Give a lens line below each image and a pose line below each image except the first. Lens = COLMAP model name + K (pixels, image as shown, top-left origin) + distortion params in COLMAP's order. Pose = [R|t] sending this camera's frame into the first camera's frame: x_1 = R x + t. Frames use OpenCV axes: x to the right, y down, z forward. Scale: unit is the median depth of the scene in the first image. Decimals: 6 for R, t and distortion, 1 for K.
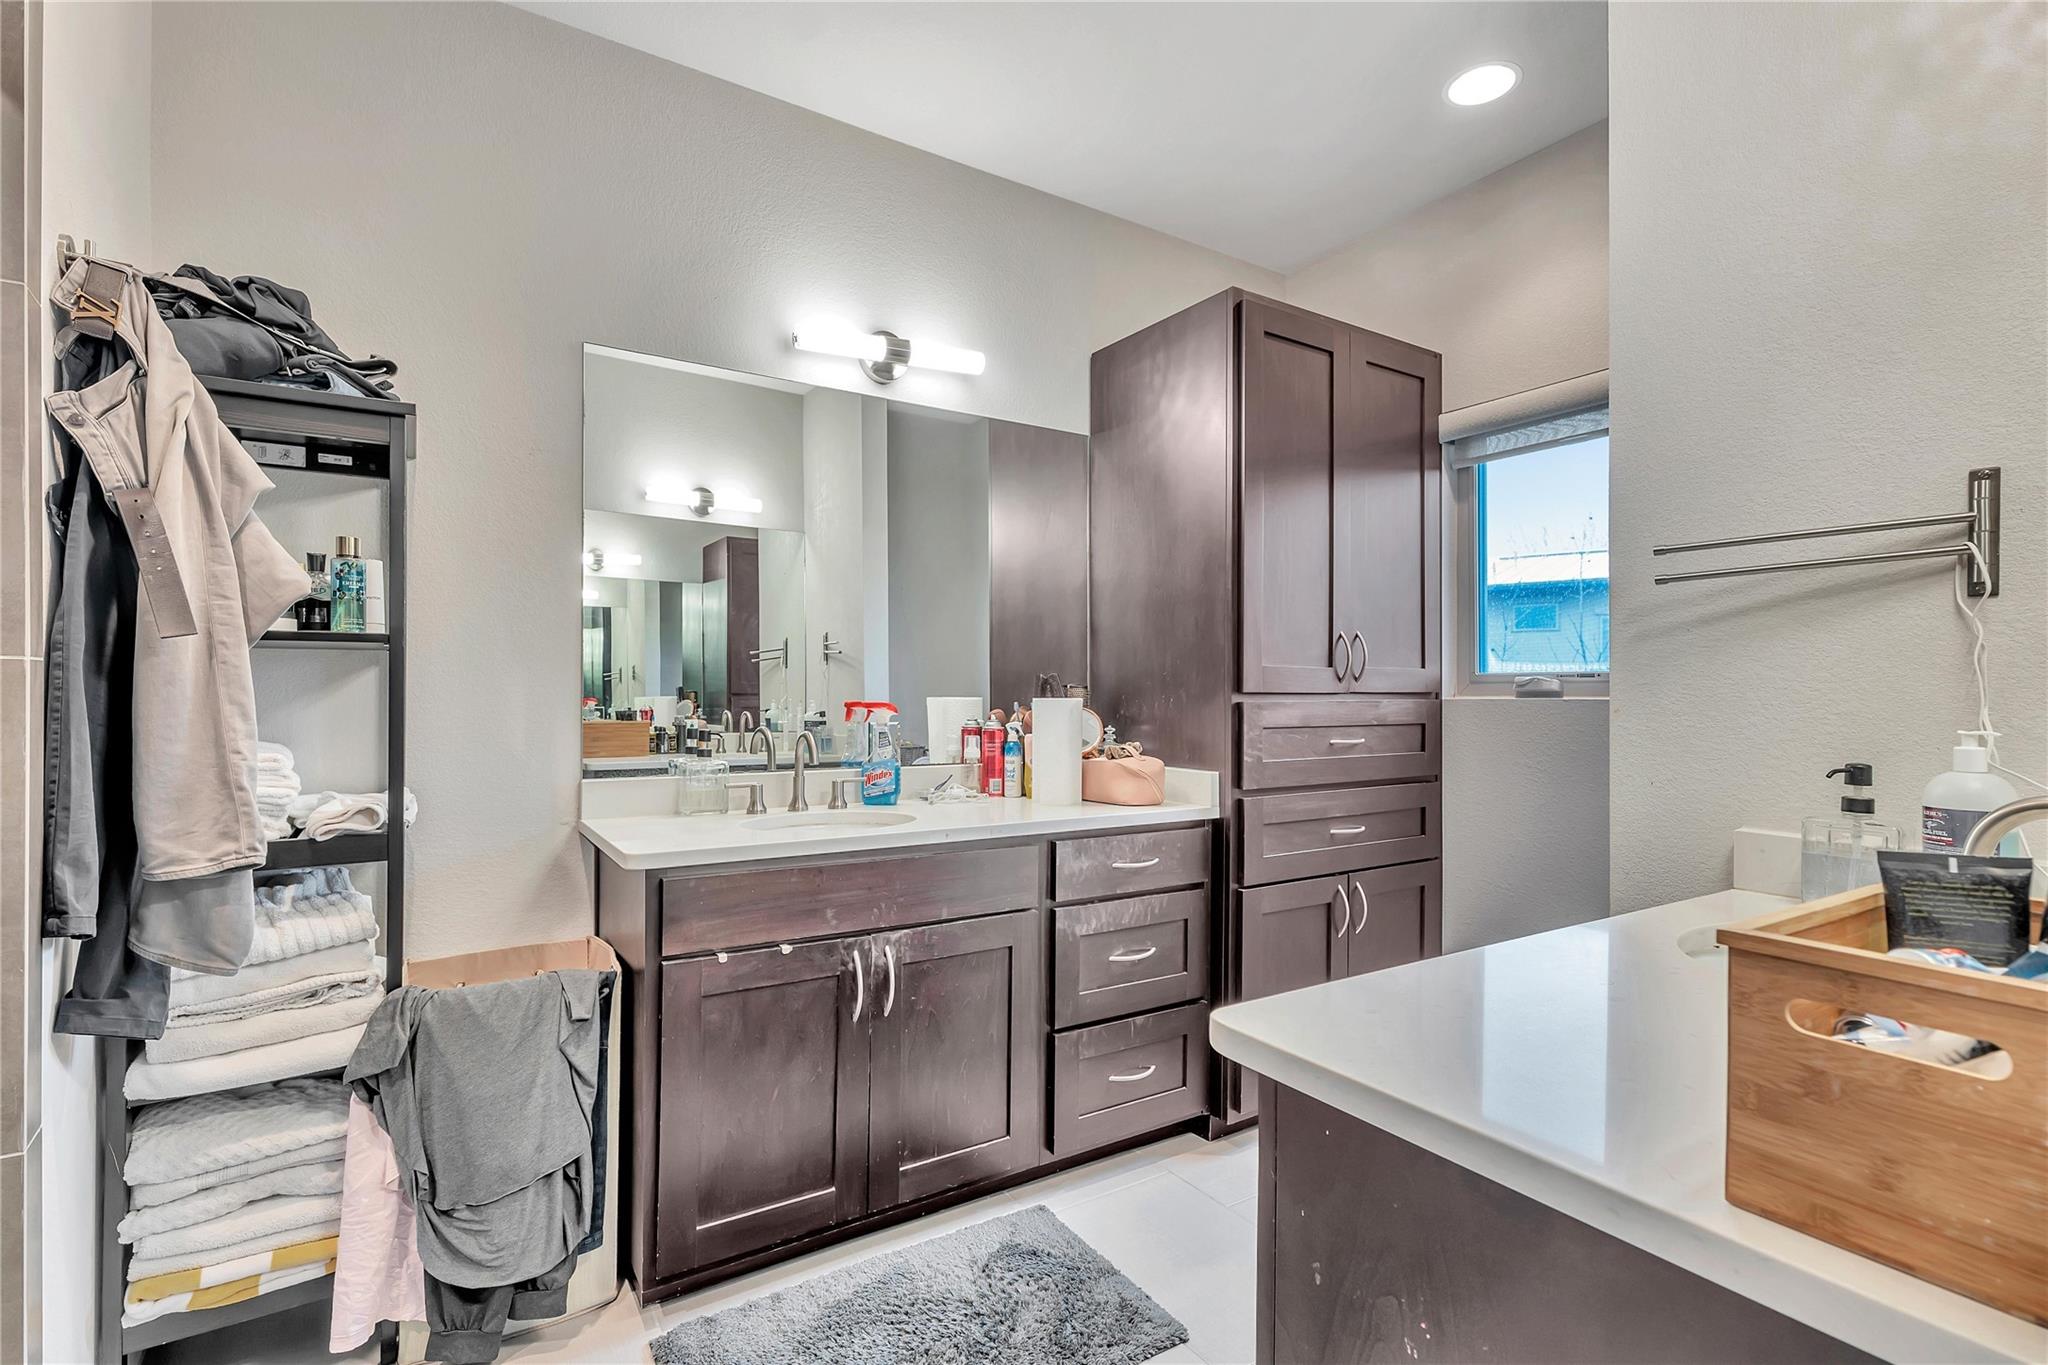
lens RADIAL K [[963.2, 0, 1020.2], [0, 963.2, 685.0], [0, 0, 1]] dist [0.003627, 0.000278]
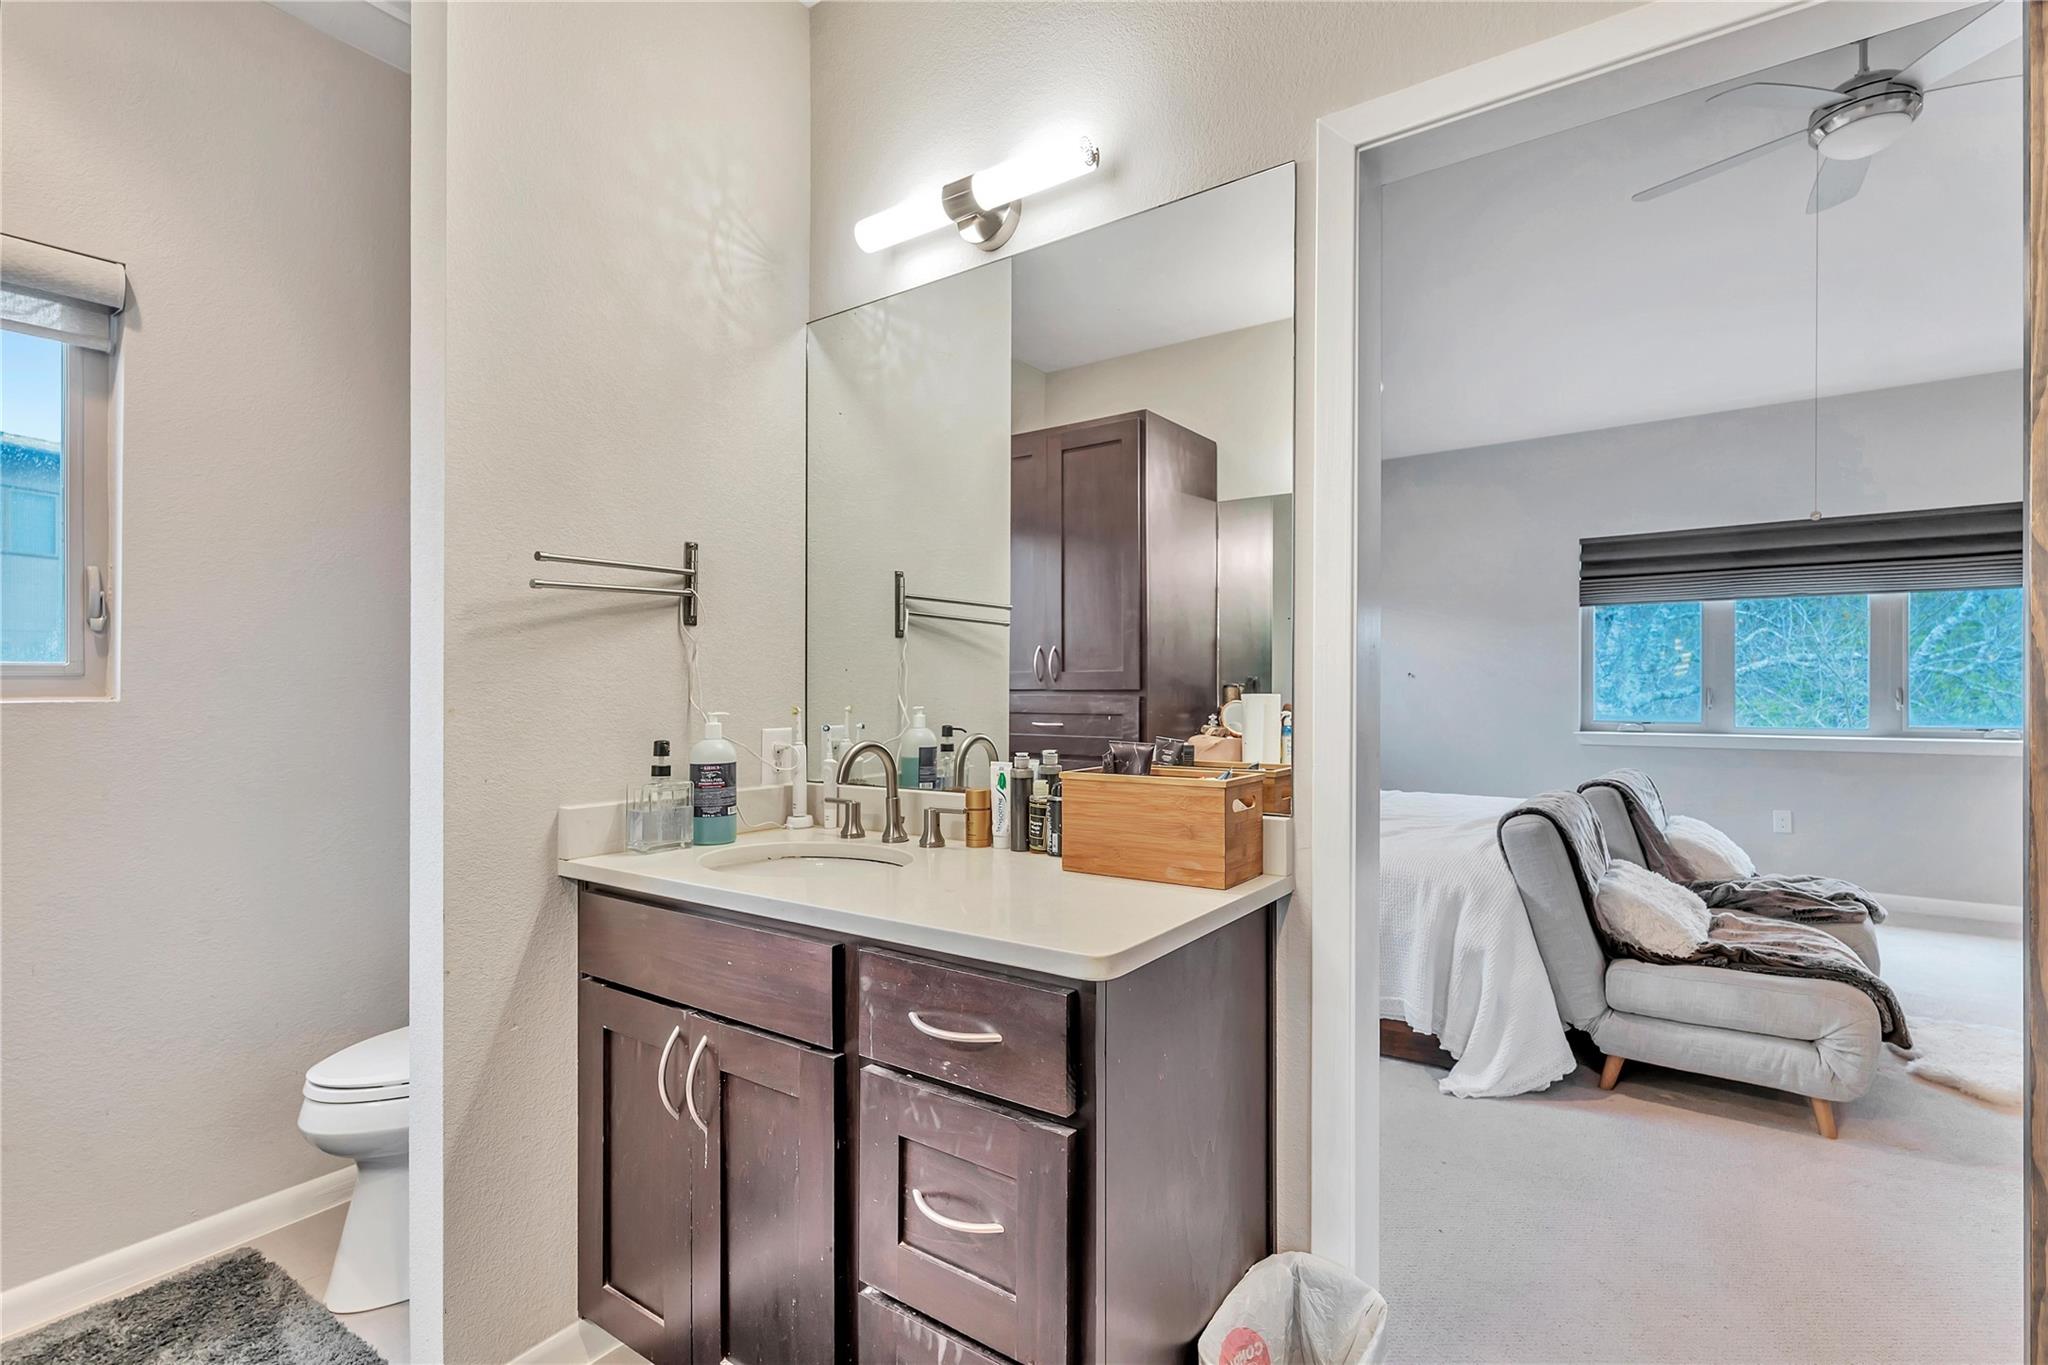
lens RADIAL K [[963.2, 0, 1020.2], [0, 963.2, 685.0], [0, 0, 1]] dist [0.003627, 0.000278]
pose [[-0.372136, -0.001810, 0.928176, -0.611044], [-0.000910, 0.999998, 0.001585, -0.000059], [-0.928178, -0.000255, -0.372137, 1.065364]]
